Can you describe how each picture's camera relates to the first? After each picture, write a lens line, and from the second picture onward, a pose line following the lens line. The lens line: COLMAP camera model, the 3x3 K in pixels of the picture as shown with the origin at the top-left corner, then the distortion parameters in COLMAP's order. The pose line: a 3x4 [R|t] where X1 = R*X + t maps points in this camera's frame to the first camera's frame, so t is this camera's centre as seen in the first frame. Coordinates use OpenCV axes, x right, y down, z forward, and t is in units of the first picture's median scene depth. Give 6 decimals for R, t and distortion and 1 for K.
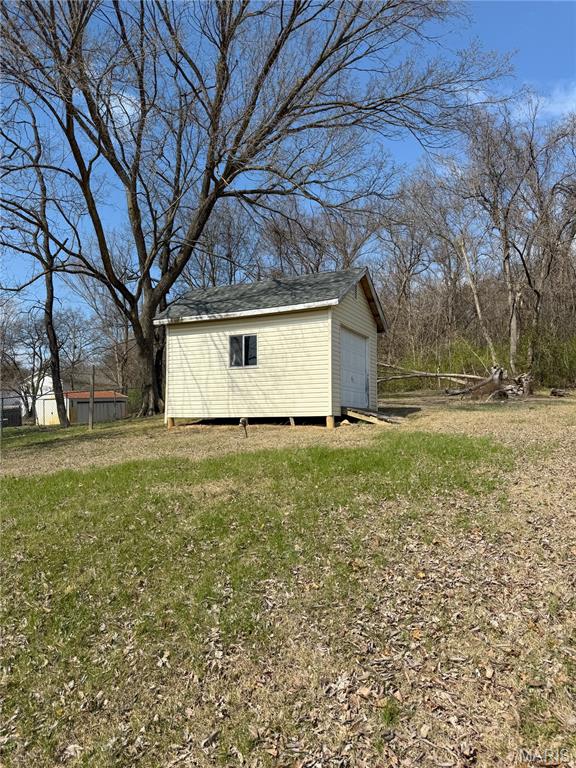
lens RADIAL K [[539.4, 0, 288.0], [0, 539.4, 384.0], [0, 0, 1]] dist [0.042304, 0.000174]
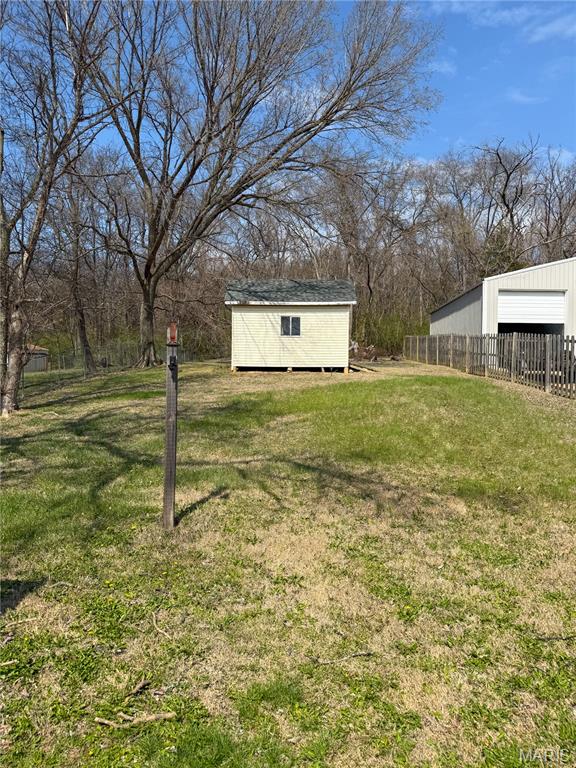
lens RADIAL K [[539.4, 0, 288.0], [0, 539.4, 384.0], [0, 0, 1]] dist [0.042304, 0.000174]
pose [[0.889528, 0.010487, 0.456759, -0.831474], [-0.041365, 0.997479, 0.057655, 0.019227], [-0.455003, -0.070179, 0.887720, -0.453008]]
